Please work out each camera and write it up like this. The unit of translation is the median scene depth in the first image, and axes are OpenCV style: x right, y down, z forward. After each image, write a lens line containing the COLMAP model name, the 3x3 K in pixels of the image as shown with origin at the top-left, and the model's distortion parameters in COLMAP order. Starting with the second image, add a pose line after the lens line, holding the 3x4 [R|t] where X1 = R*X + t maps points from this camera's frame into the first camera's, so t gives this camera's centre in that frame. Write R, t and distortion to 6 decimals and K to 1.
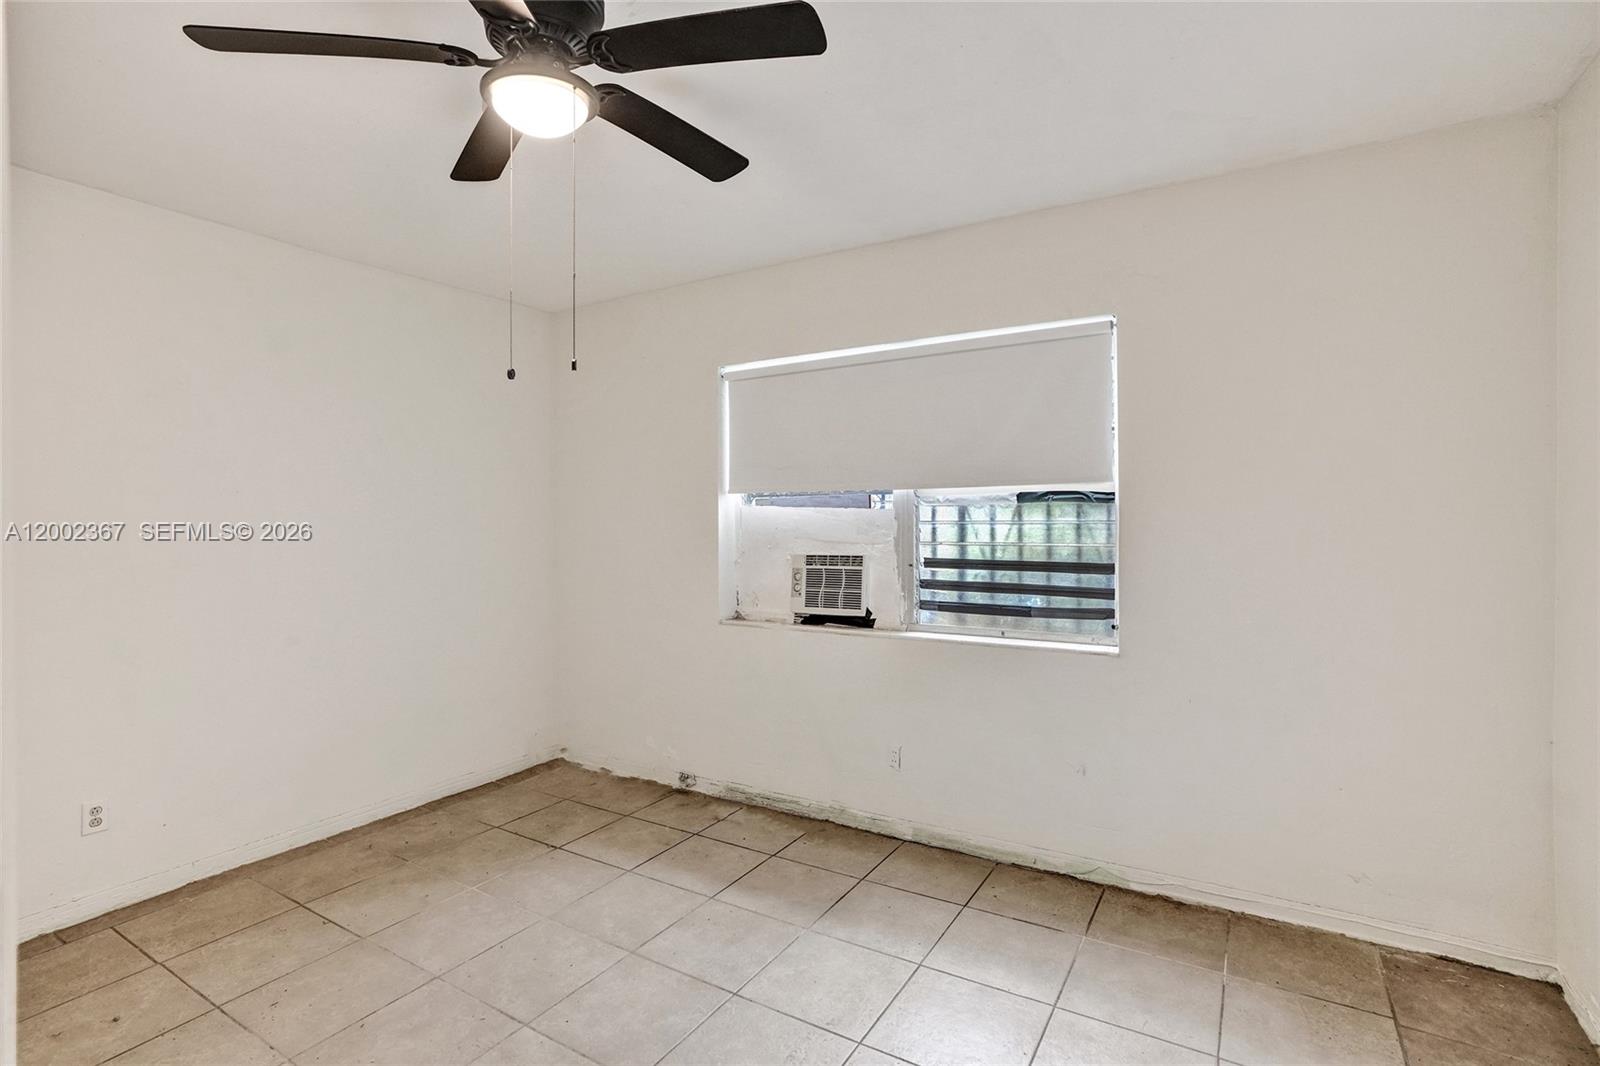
lens RADIAL K [[757.1, 0, 800.9], [0, 757.1, 531.9], [0, 0, 1]] dist [-0.031921, 0.015520]
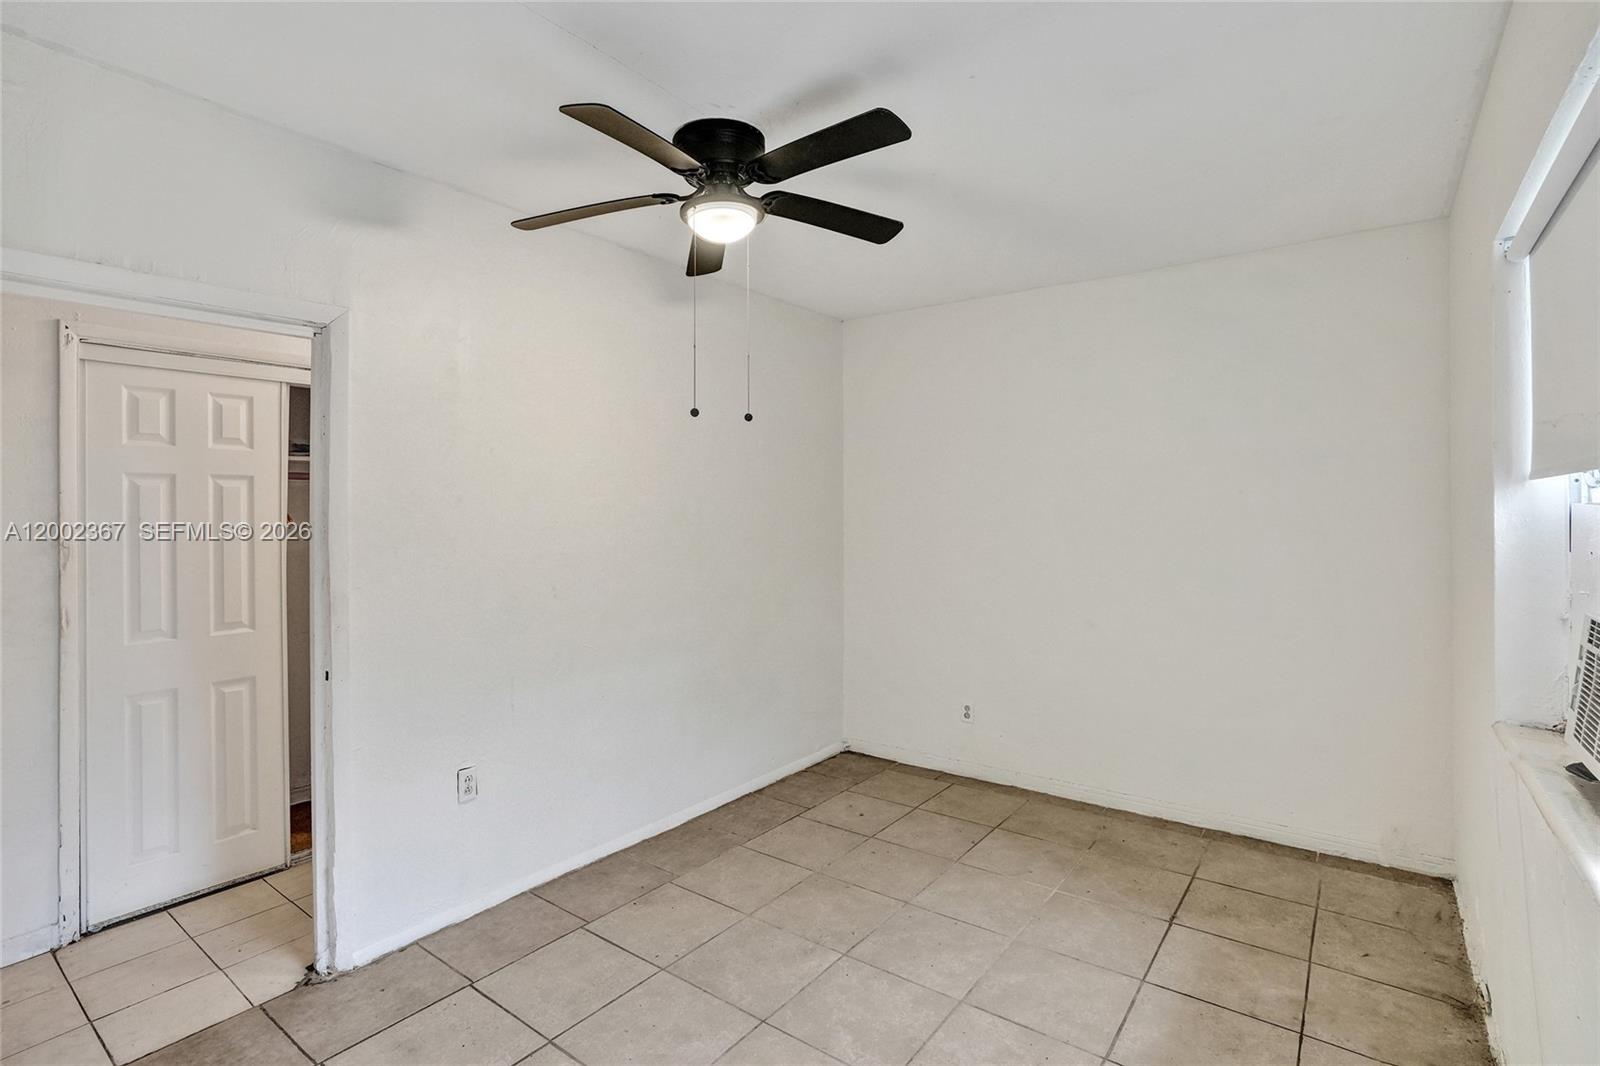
lens RADIAL K [[757.1, 0, 805.4], [0, 757.1, 518.6], [0, 0, 1]] dist [-0.031921, 0.015520]
pose [[-0.079636, 0.012858, -0.996741, 0.517375], [-0.014973, 0.999789, 0.014093, -0.027085], [0.996712, 0.016047, -0.079426, 0.655944]]
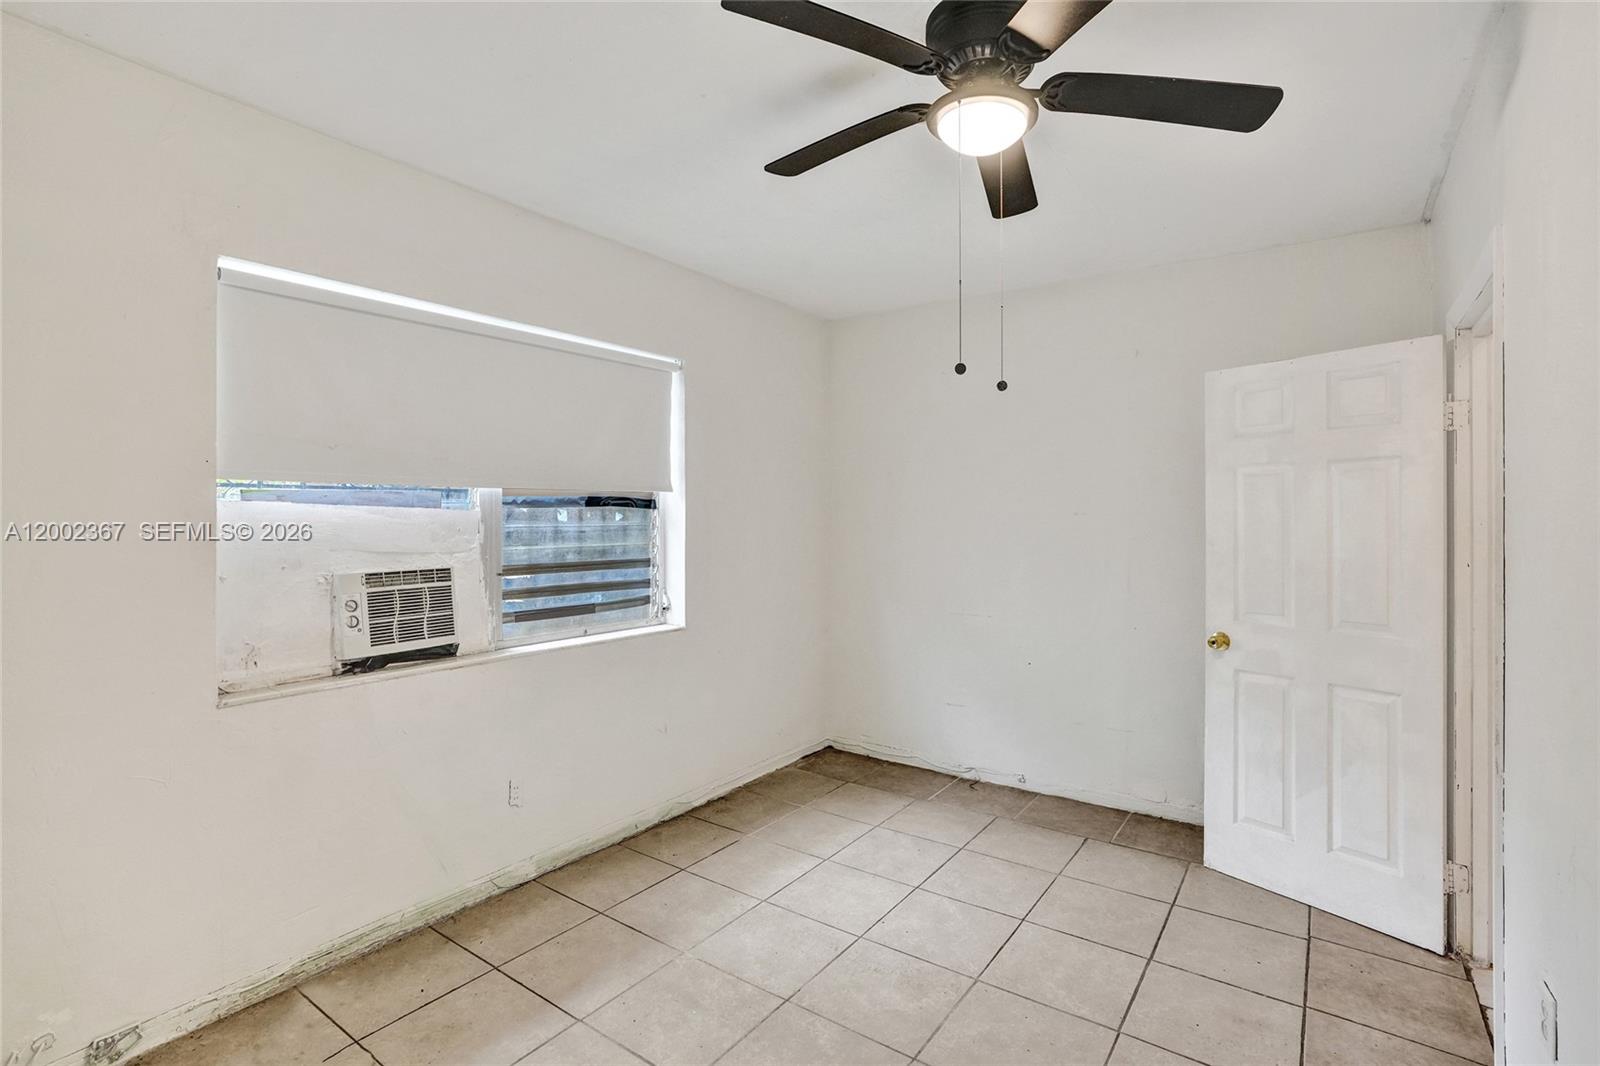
lens RADIAL K [[757.1, 0, 793.6], [0, 757.1, 525.4], [0, 0, 1]] dist [-0.031921, 0.015520]
pose [[0.087434, -0.001094, 0.996170, -0.729919], [0.023549, 0.999722, -0.000969, -0.004344], [-0.995892, 0.023544, 0.087435, 0.607994]]
